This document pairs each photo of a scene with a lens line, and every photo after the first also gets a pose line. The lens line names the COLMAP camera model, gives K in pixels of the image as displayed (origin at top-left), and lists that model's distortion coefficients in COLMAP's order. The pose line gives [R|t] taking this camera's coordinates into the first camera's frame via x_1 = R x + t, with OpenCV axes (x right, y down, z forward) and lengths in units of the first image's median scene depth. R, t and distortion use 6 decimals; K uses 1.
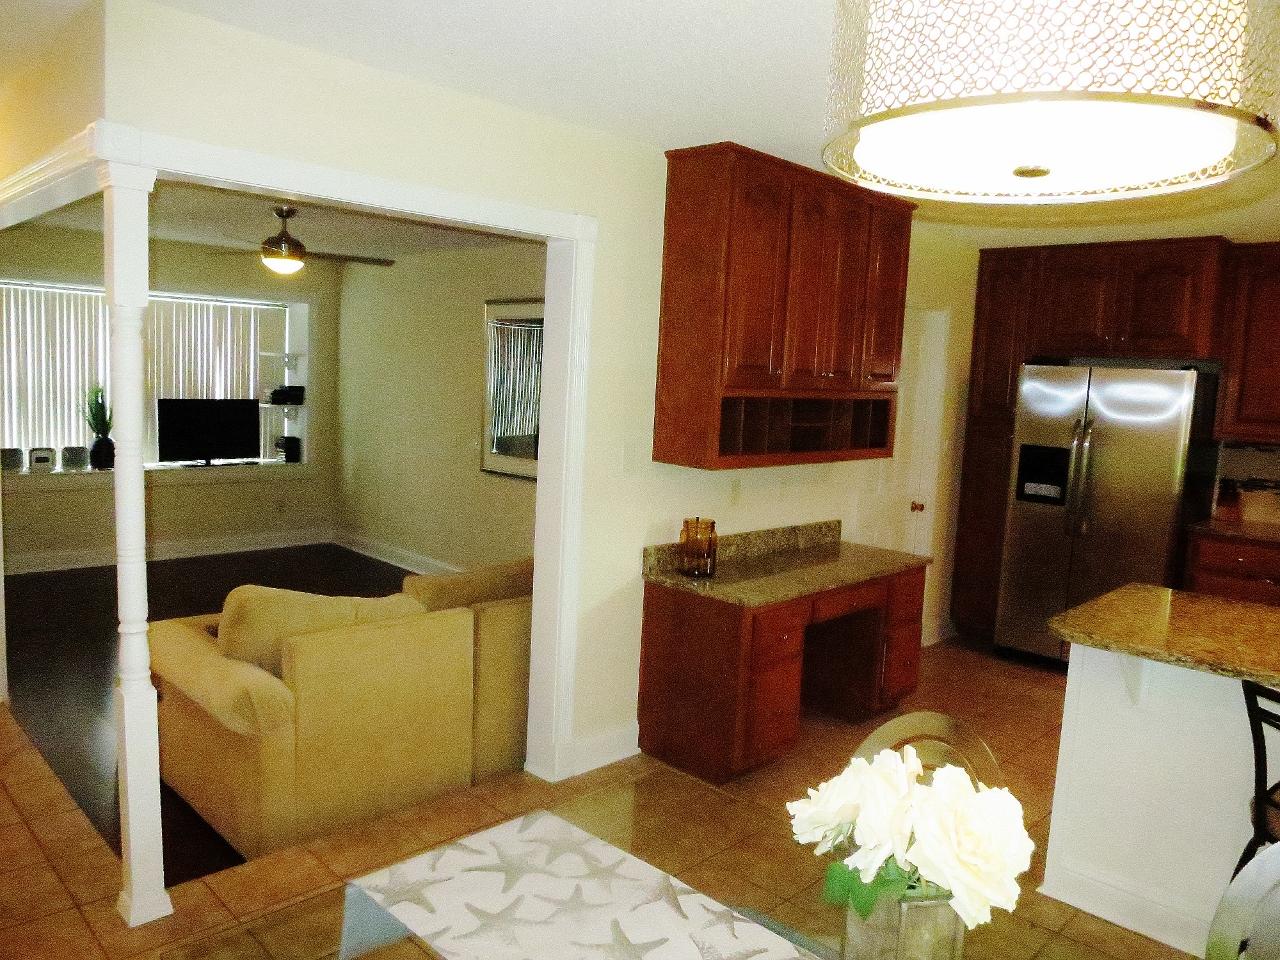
lens RADIAL K [[918.4, 0, 640.0], [0, 918.4, 480.0], [0, 0, 1]] dist [-0.043946, 0.003555]
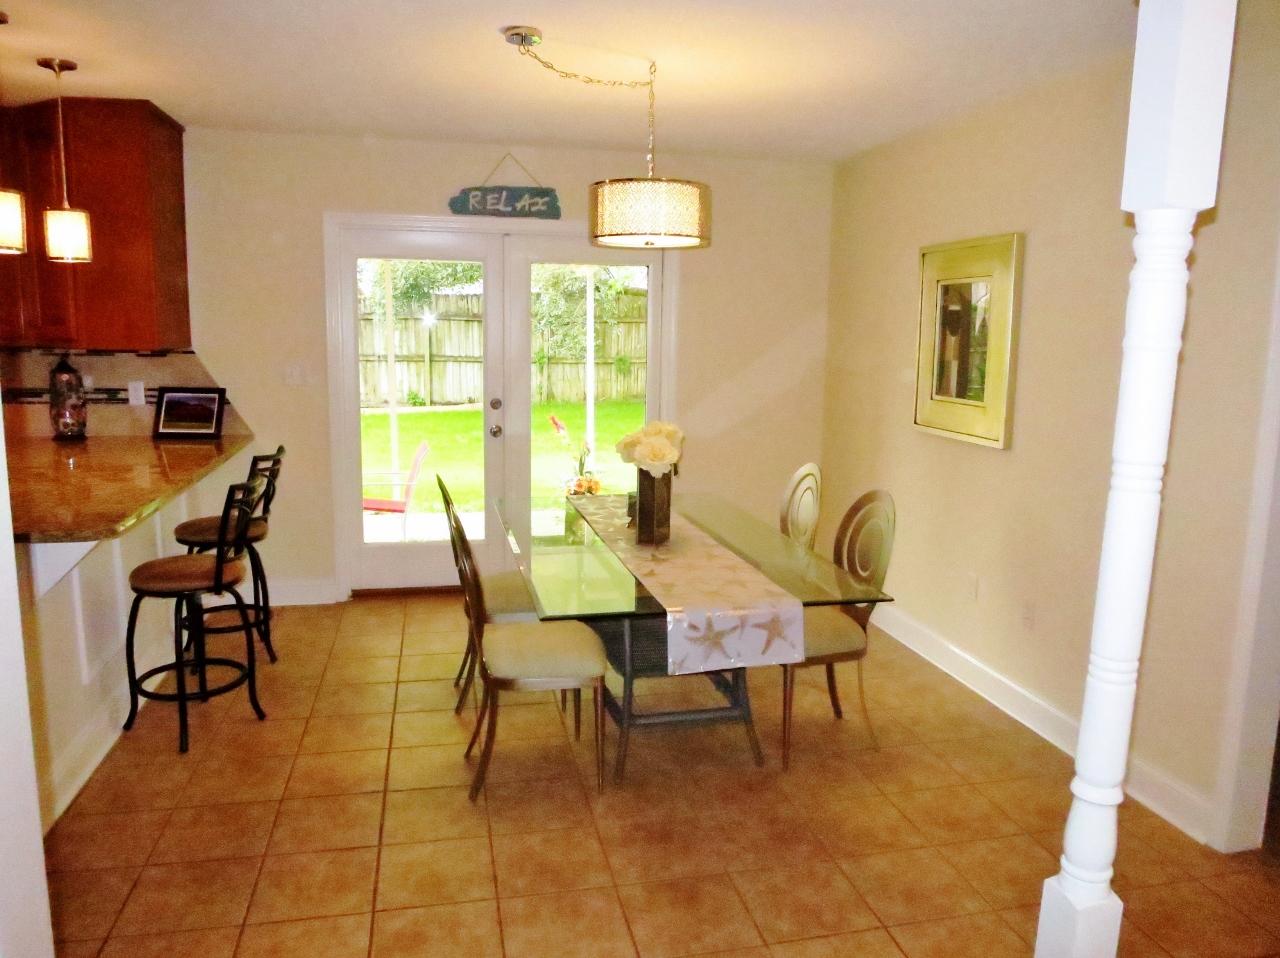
lens RADIAL K [[910.7, 0, 664.2], [0, 910.7, 482.6], [0, 0, 1]] dist [-0.093851, 0.042611]
pose [[-0.852796, -0.148880, 0.500573, -0.316689], [-0.005072, 0.960821, 0.277125, -0.090291], [-0.522219, 0.233792, -0.820139, 0.854693]]
